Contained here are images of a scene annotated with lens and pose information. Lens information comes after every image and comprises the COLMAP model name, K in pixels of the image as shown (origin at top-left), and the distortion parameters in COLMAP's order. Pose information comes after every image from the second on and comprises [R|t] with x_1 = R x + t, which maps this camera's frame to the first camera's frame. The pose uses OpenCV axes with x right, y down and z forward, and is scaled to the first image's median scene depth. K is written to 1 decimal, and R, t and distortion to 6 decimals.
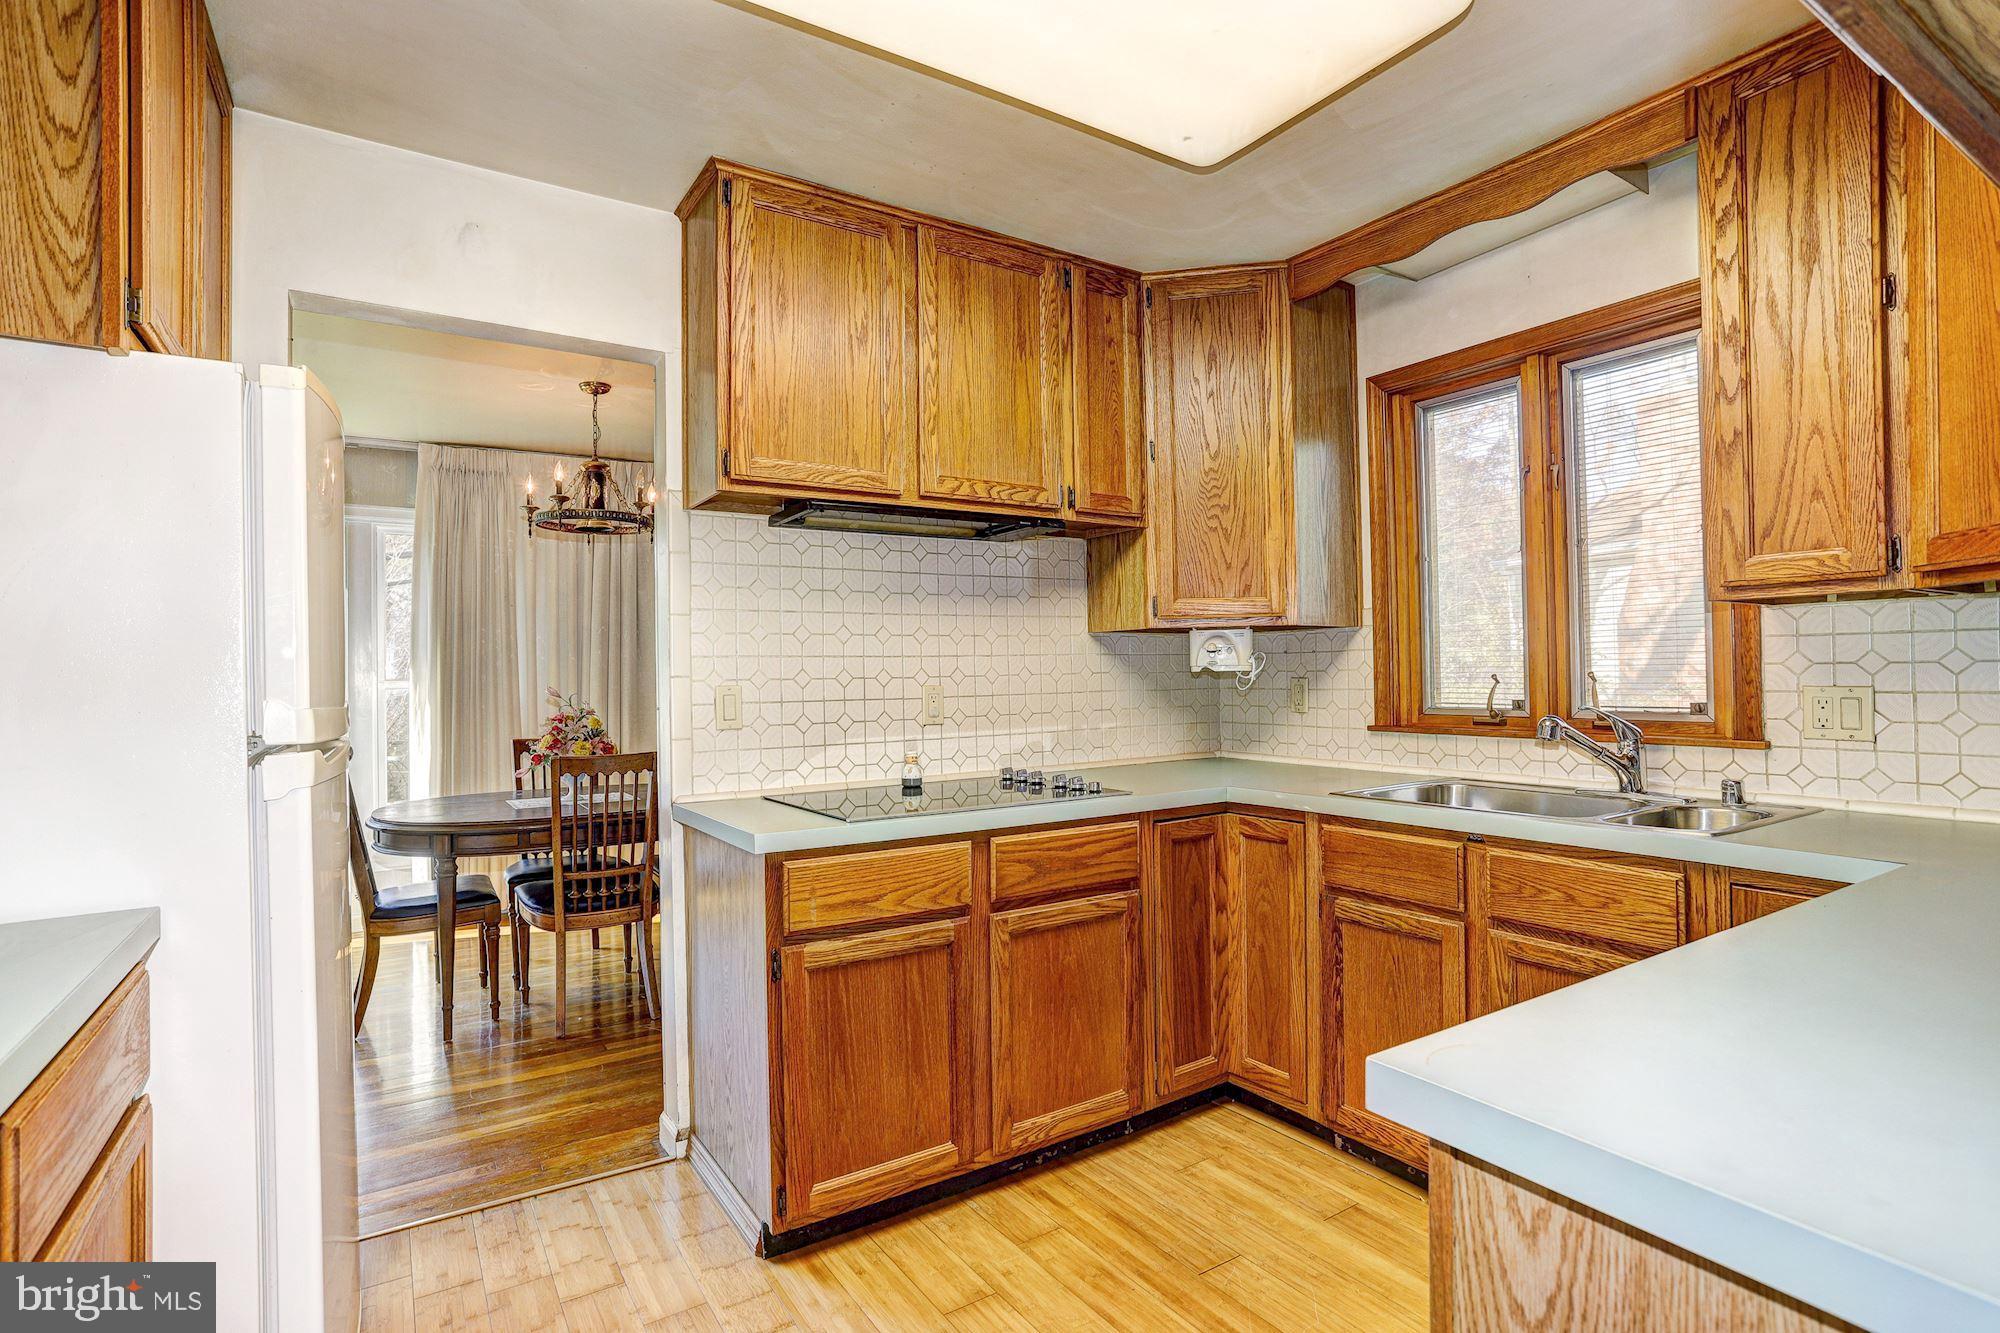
lens RADIAL K [[966.9, 0, 990.3], [0, 966.9, 669.1], [0, 0, 1]] dist [-0.064319, 0.039130]
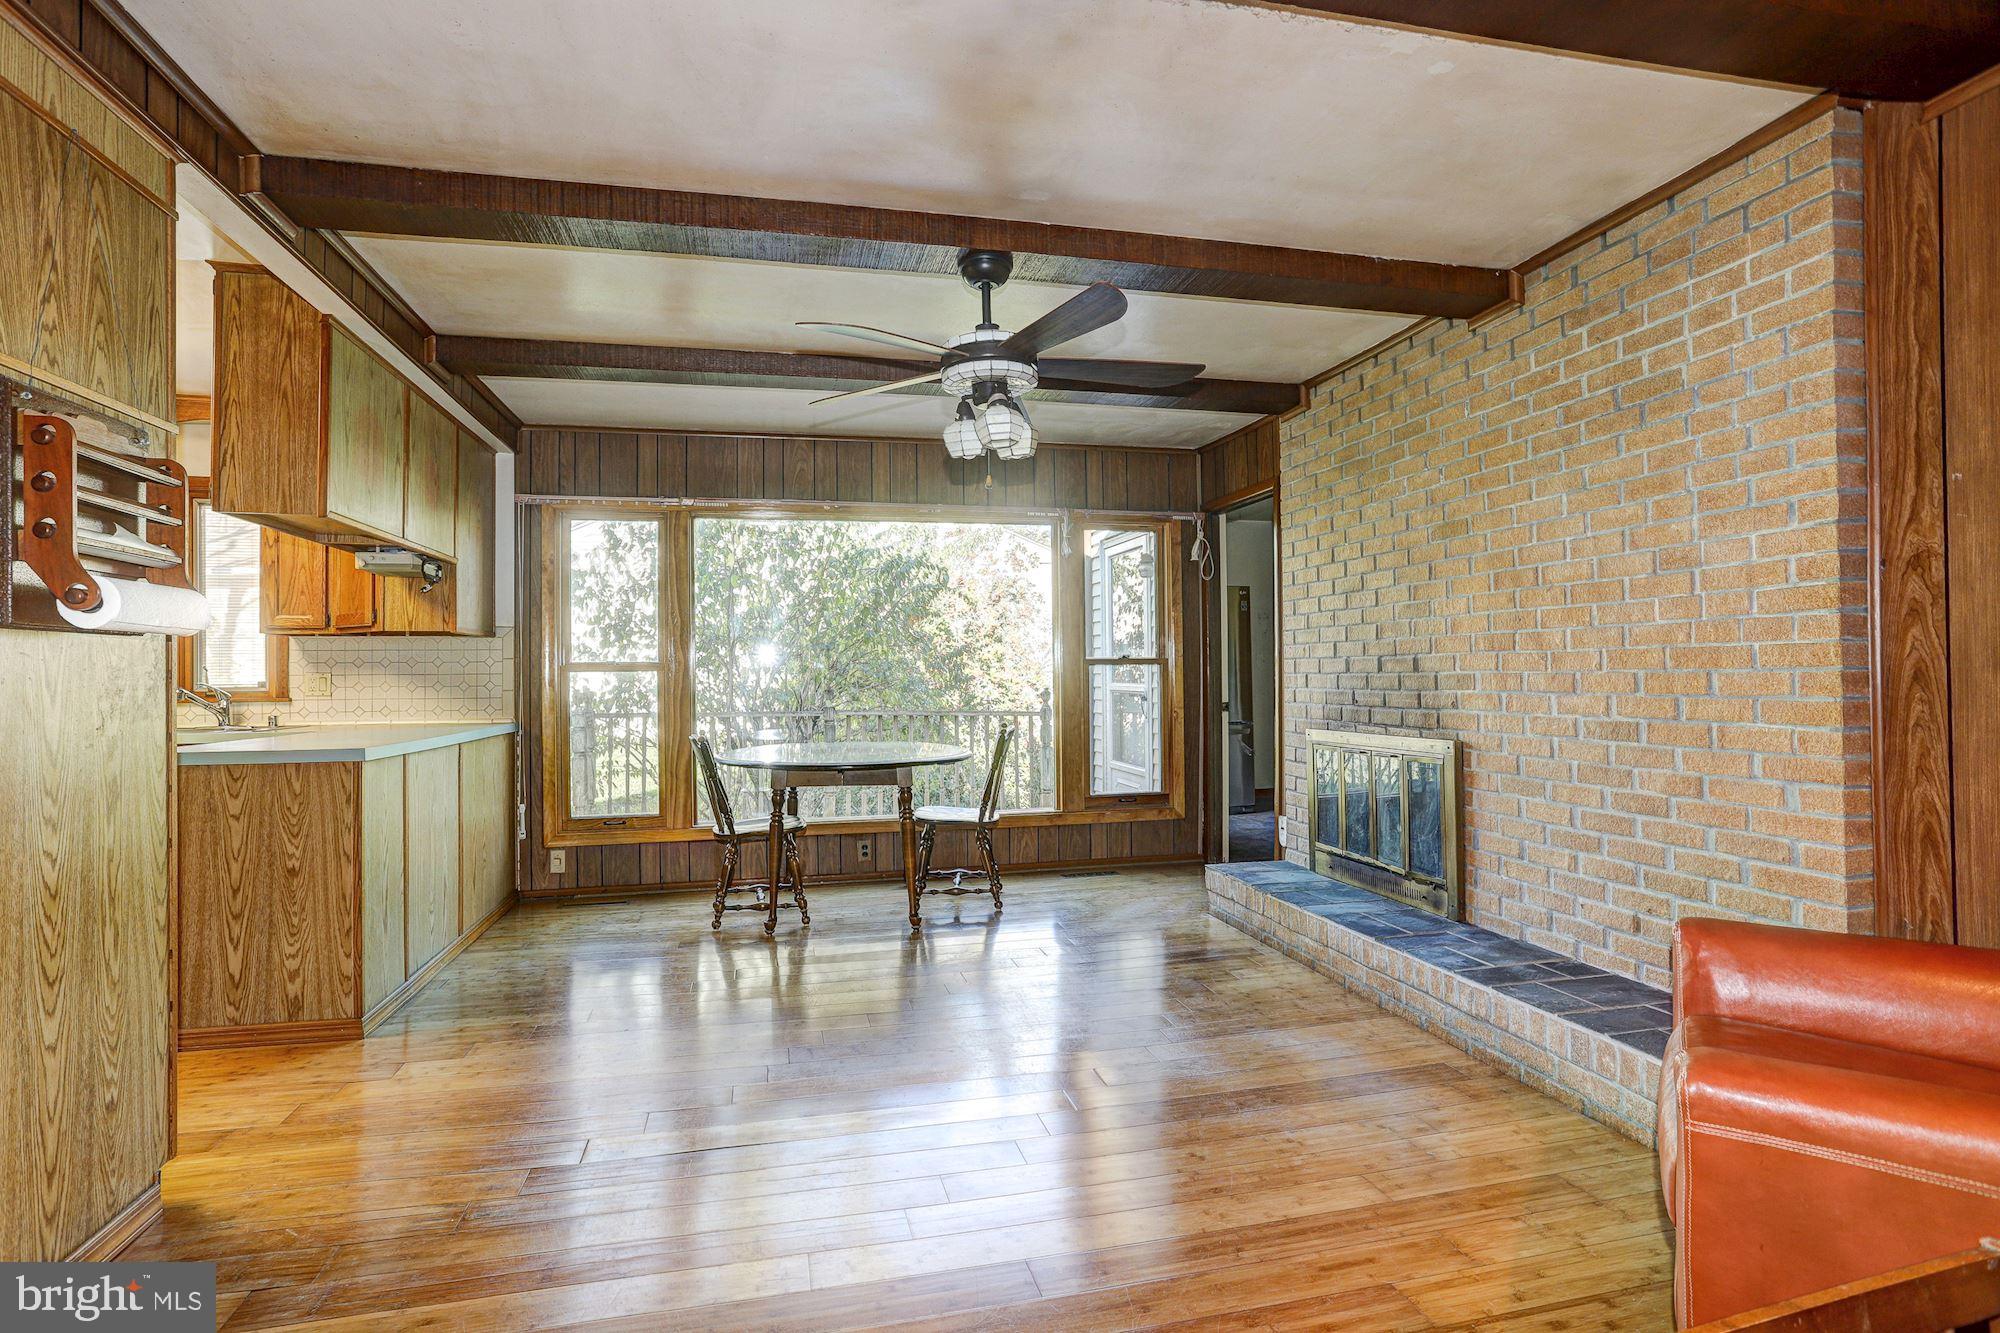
lens RADIAL K [[966.9, 0, 990.3], [0, 966.9, 669.1], [0, 0, 1]] dist [-0.064319, 0.039130]
pose [[0.342791, 0.012403, 0.939330, -0.632365], [-0.000973, 0.999917, -0.012848, 0.032832], [-0.939411, 0.003490, 0.342774, -1.190101]]
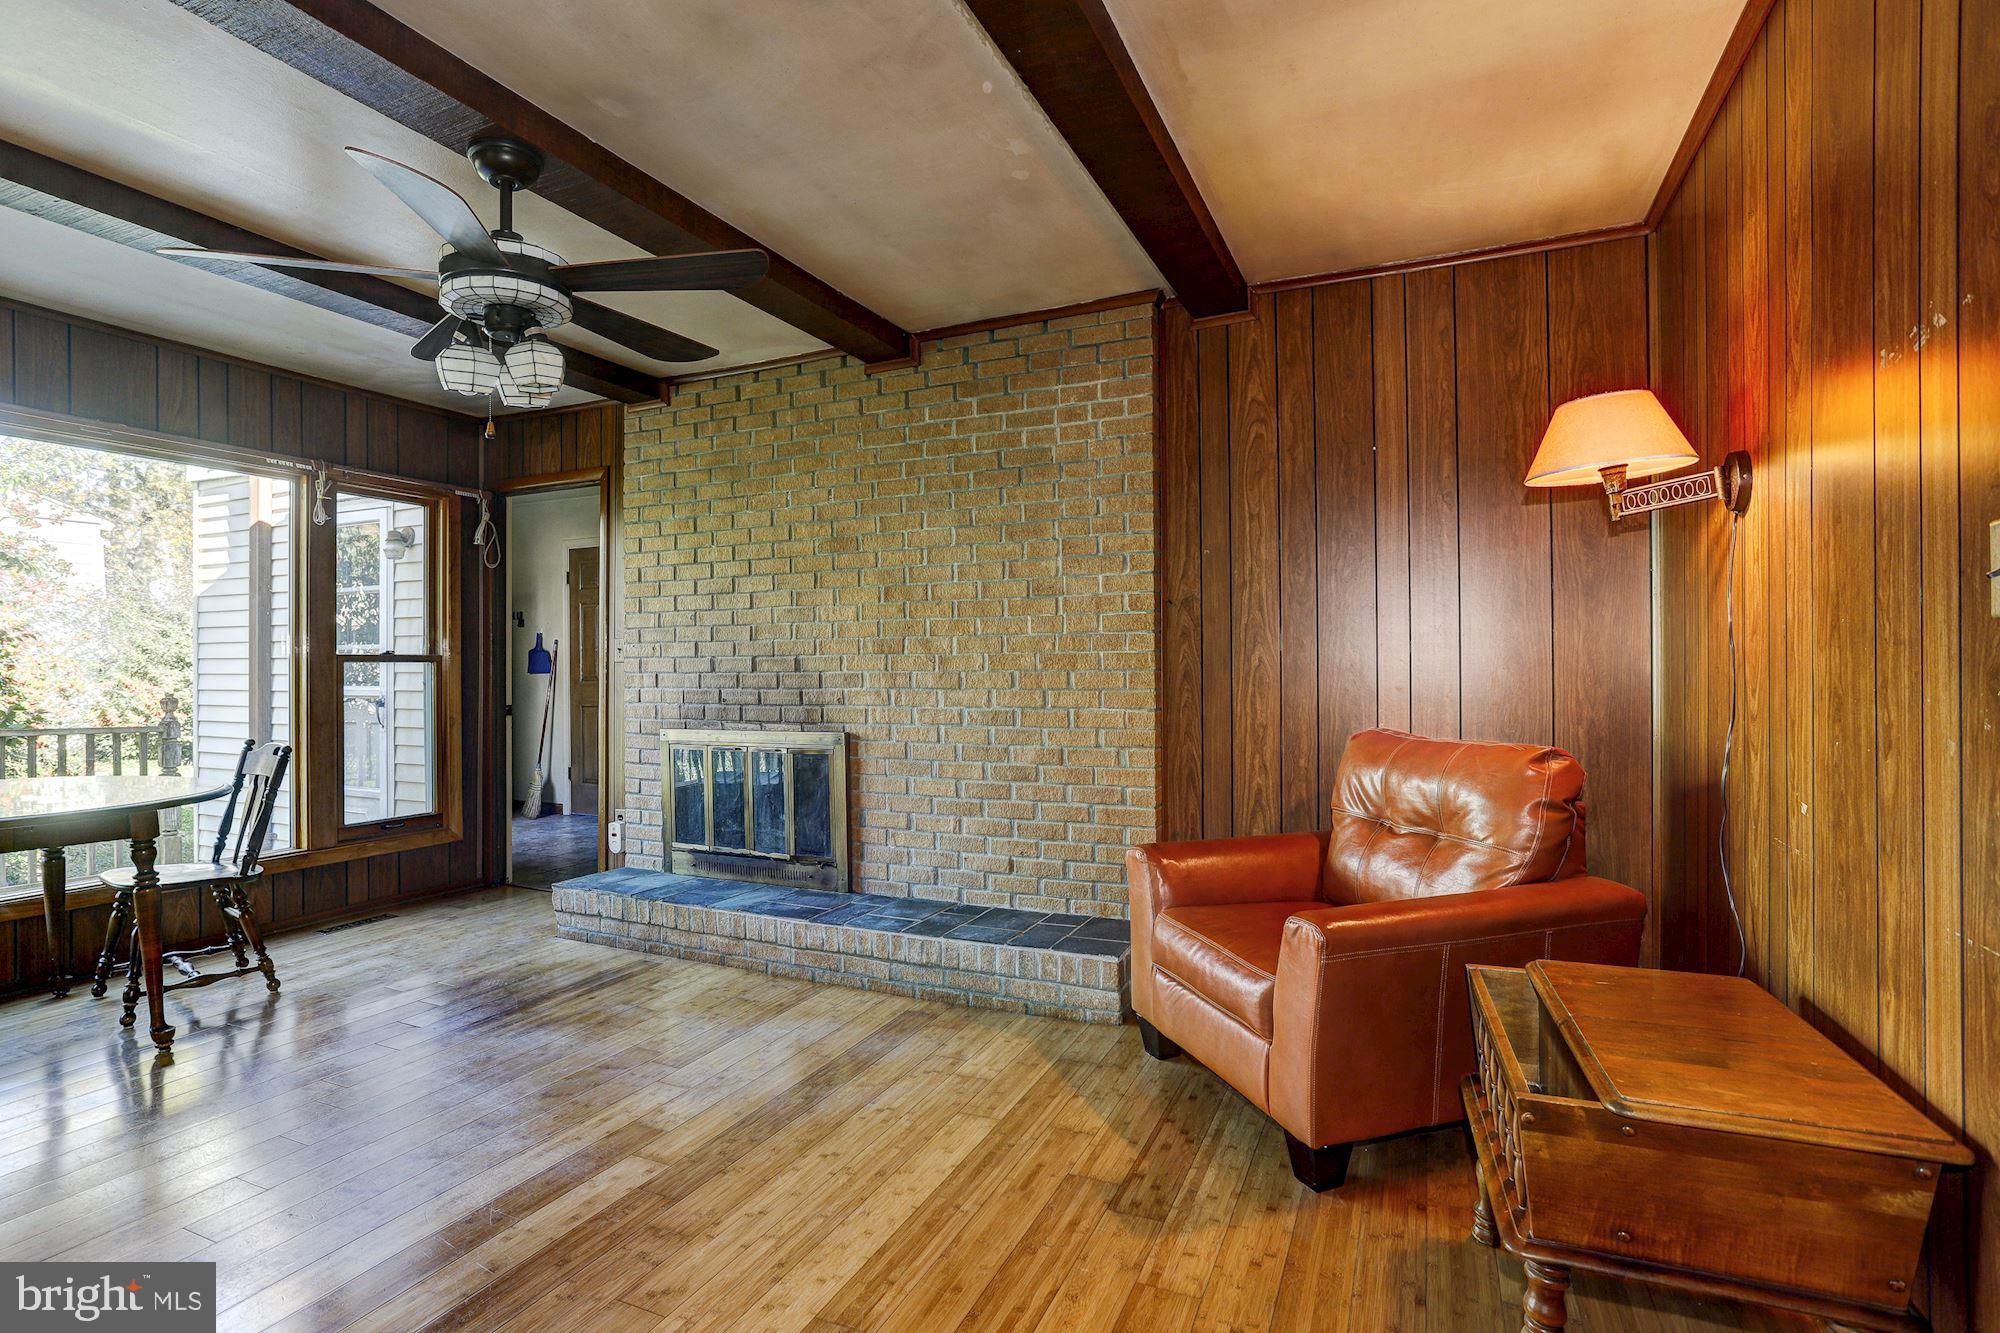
lens RADIAL K [[966.9, 0, 990.3], [0, 966.9, 669.1], [0, 0, 1]] dist [-0.064319, 0.039130]
pose [[-0.531962, 0.012377, 0.846678, -0.558138], [0.004289, 0.999920, -0.011923, 0.034129], [-0.846757, -0.002711, -0.531972, -0.675039]]
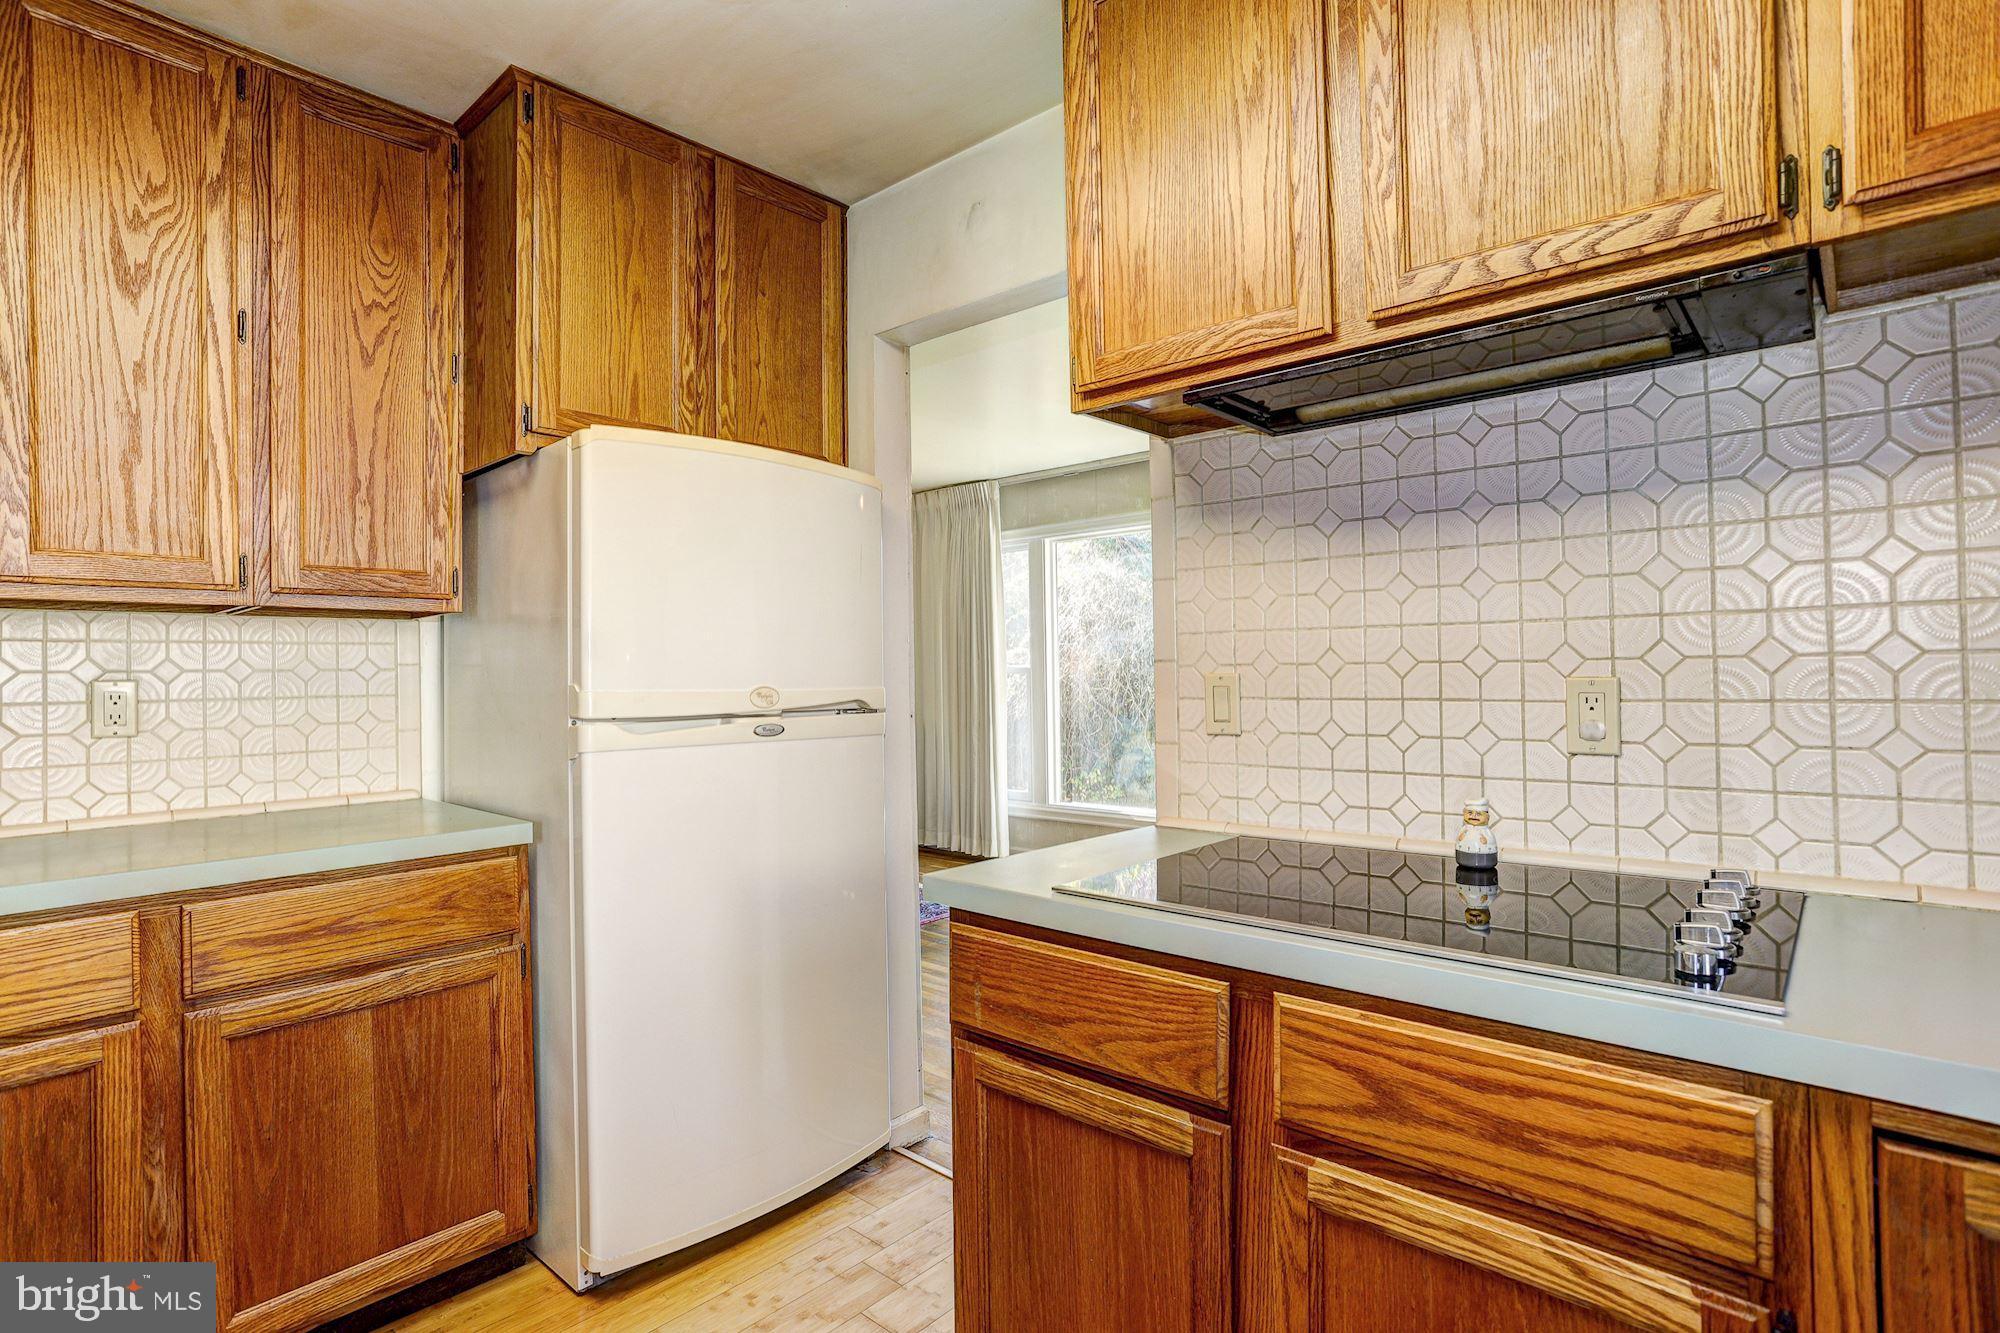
lens RADIAL K [[987.7, 0, 986.8], [0, 987.7, 663.1], [0, 0, 1]] dist [-0.059806, 0.032871]
pose [[0.262435, 0.003560, -0.964943, 0.431498], [0.015586, 0.999847, 0.007928, 0.001714], [0.964824, -0.017120, 0.262340, 0.715196]]
